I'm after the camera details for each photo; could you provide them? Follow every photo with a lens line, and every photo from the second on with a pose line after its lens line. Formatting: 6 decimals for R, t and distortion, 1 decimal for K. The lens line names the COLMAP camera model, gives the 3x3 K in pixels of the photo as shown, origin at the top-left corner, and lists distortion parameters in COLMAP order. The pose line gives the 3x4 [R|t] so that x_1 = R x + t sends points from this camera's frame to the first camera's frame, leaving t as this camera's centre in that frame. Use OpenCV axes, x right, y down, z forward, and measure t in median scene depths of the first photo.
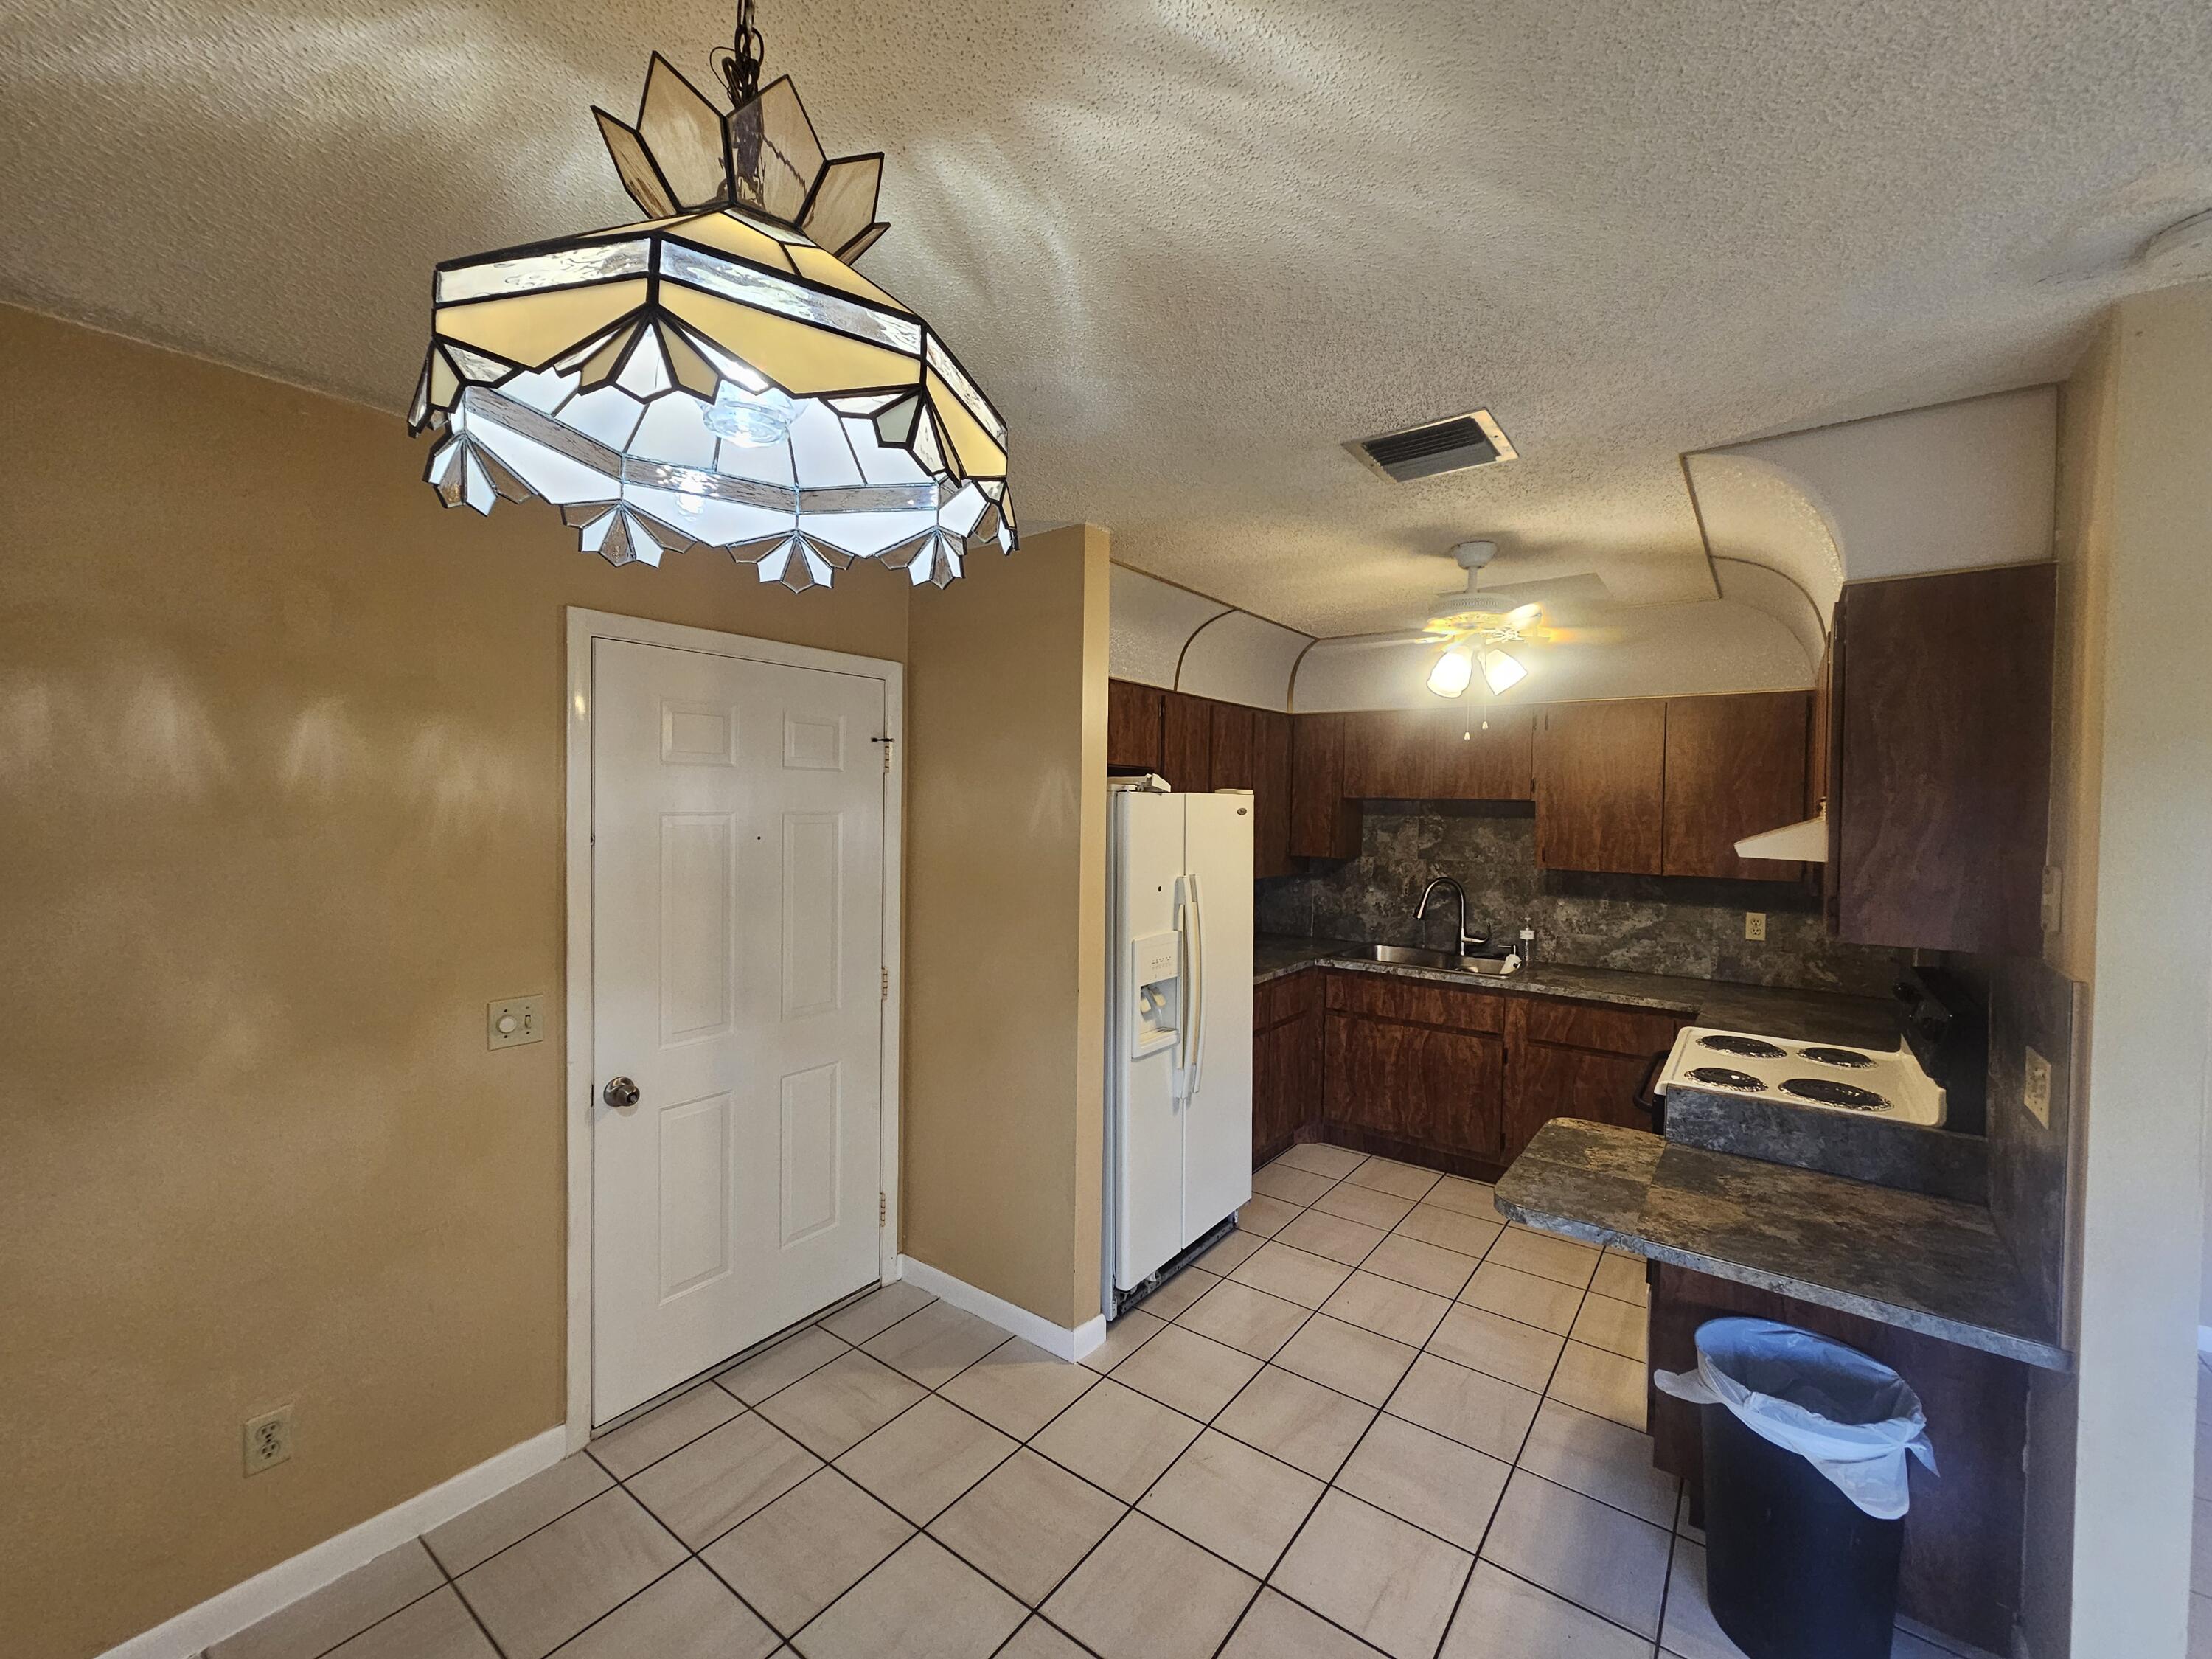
lens RADIAL K [[903.6, 0, 1121.8], [0, 903.6, 821.0], [0, 0, 1]] dist [-0.001359, 0.000049]
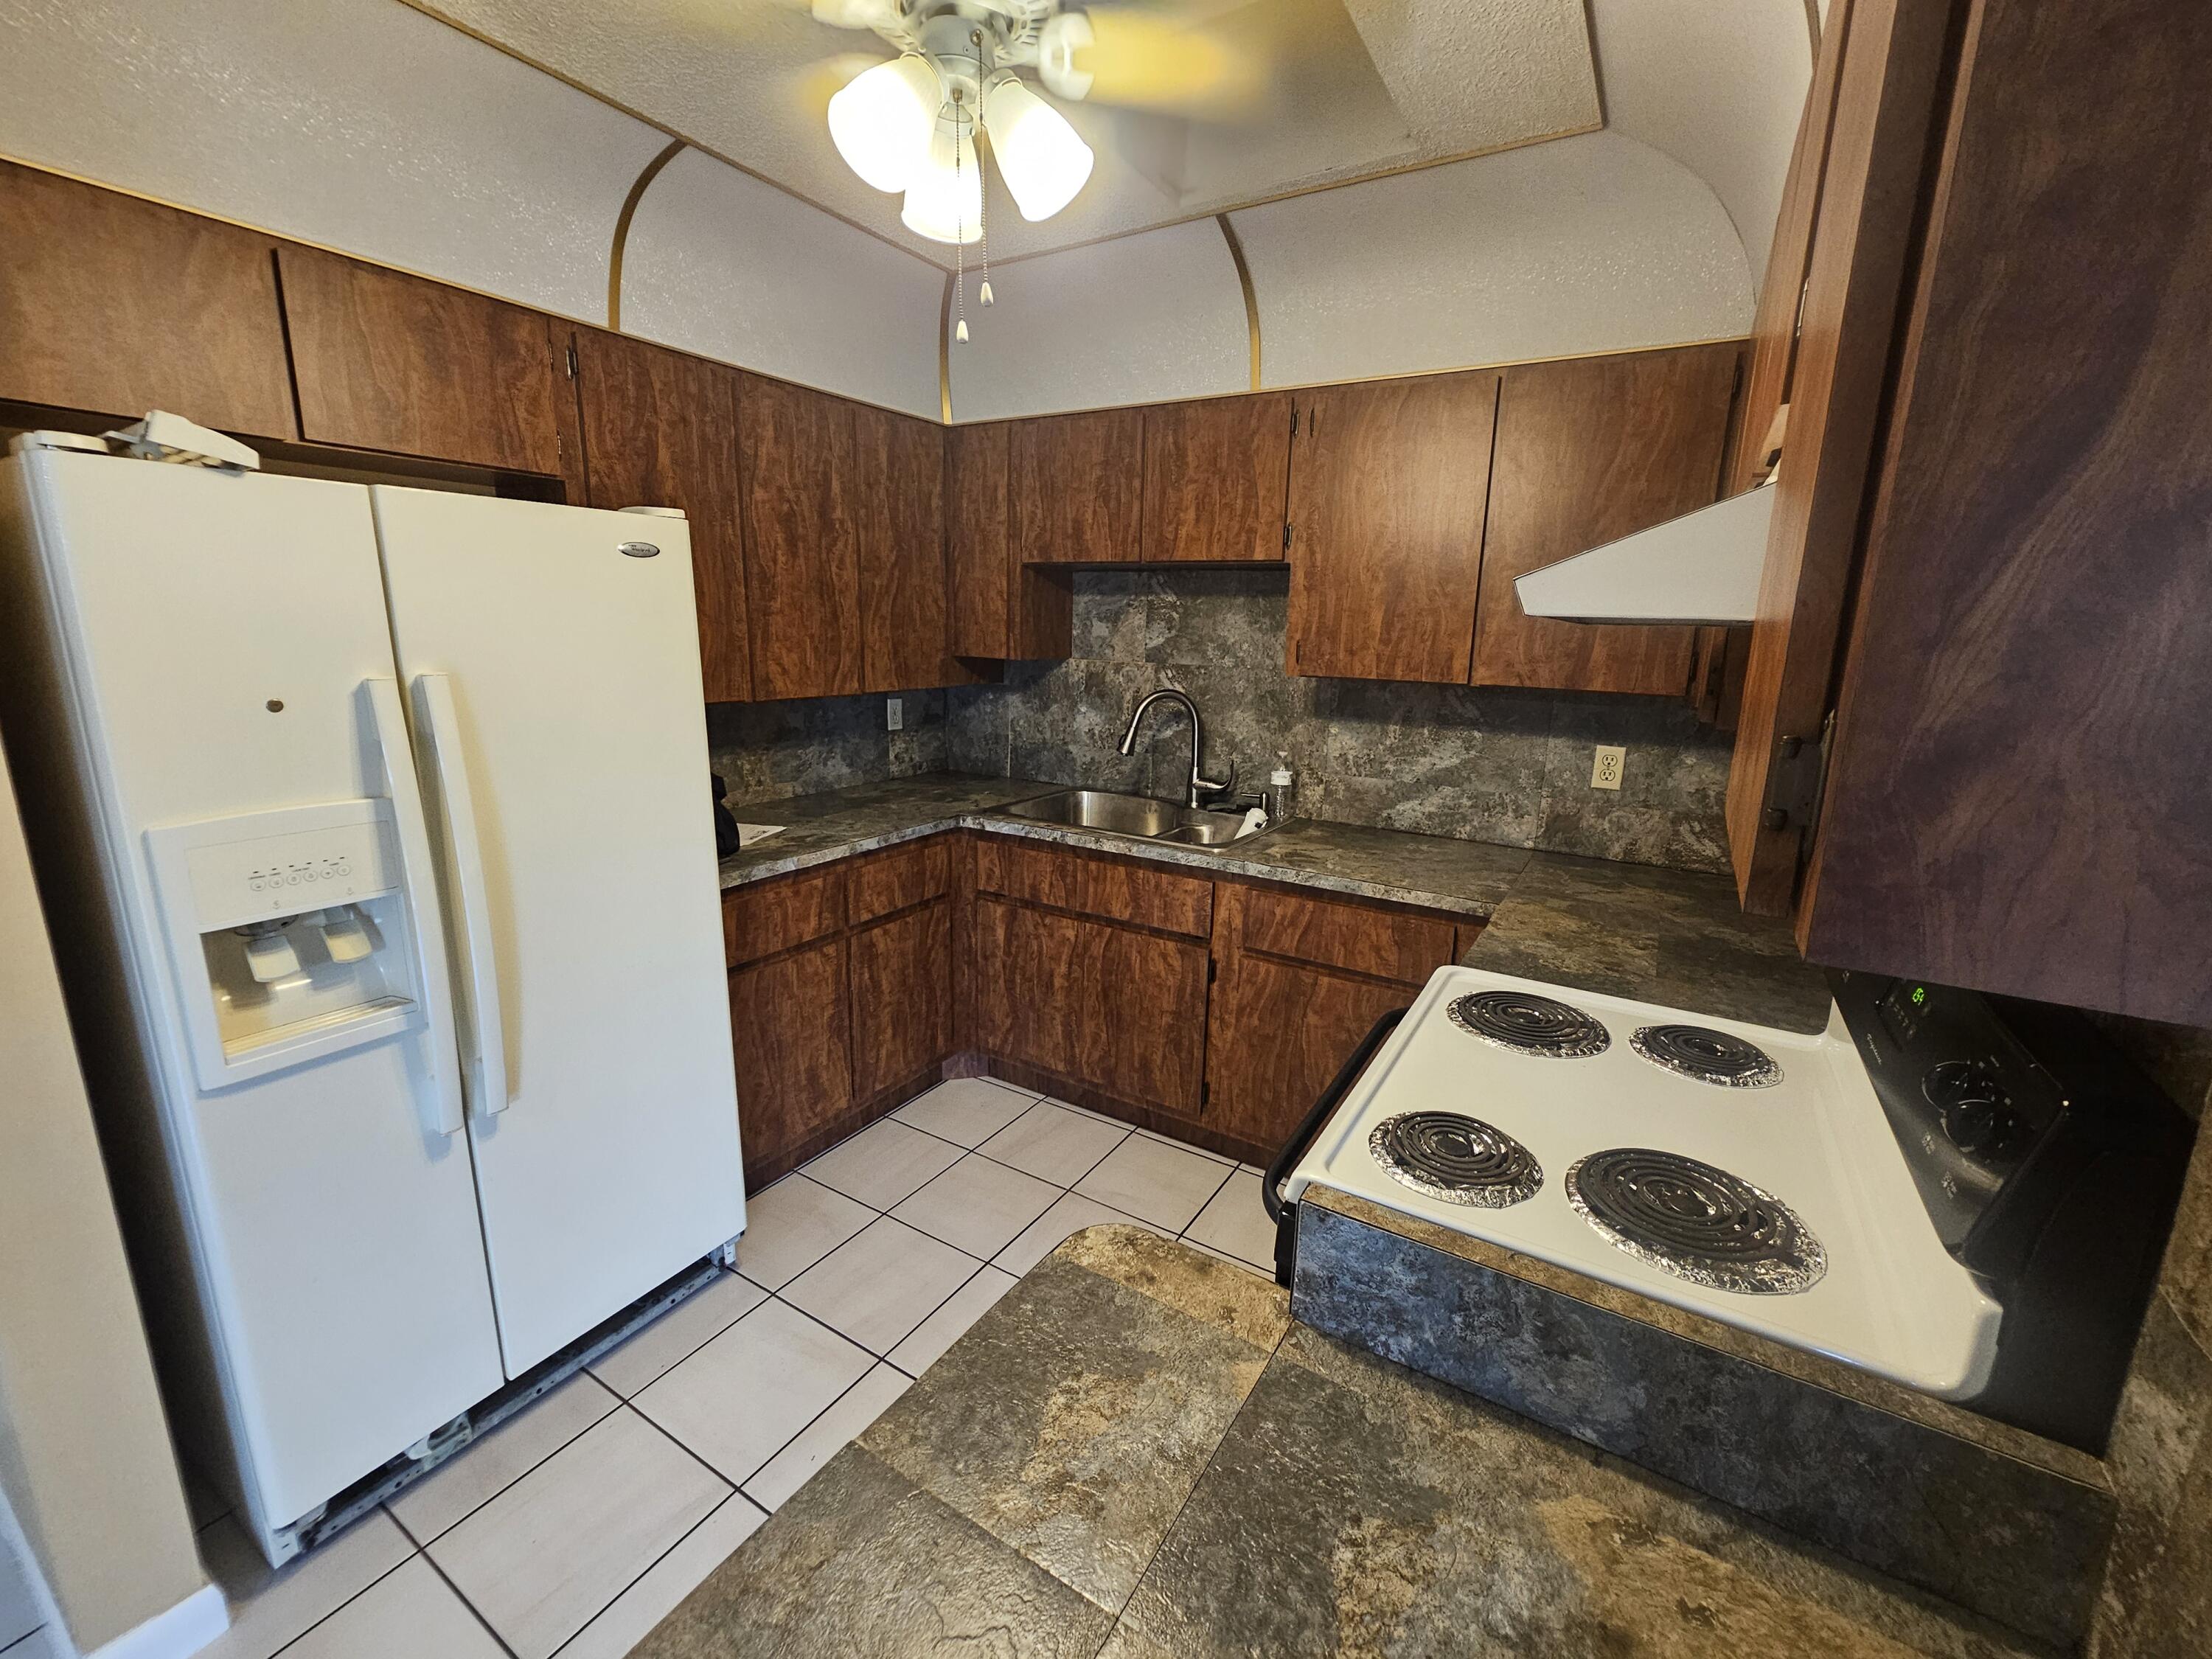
lens RADIAL K [[903.6, 0, 1122.4], [0, 903.6, 819.1], [0, 0, 1]] dist [-0.001359, 0.000049]
pose [[0.996211, -0.010568, 0.086328, 0.303388], [-0.006481, 0.980812, 0.194849, 0.030858], [-0.086731, -0.194670, 0.977027, 0.398643]]
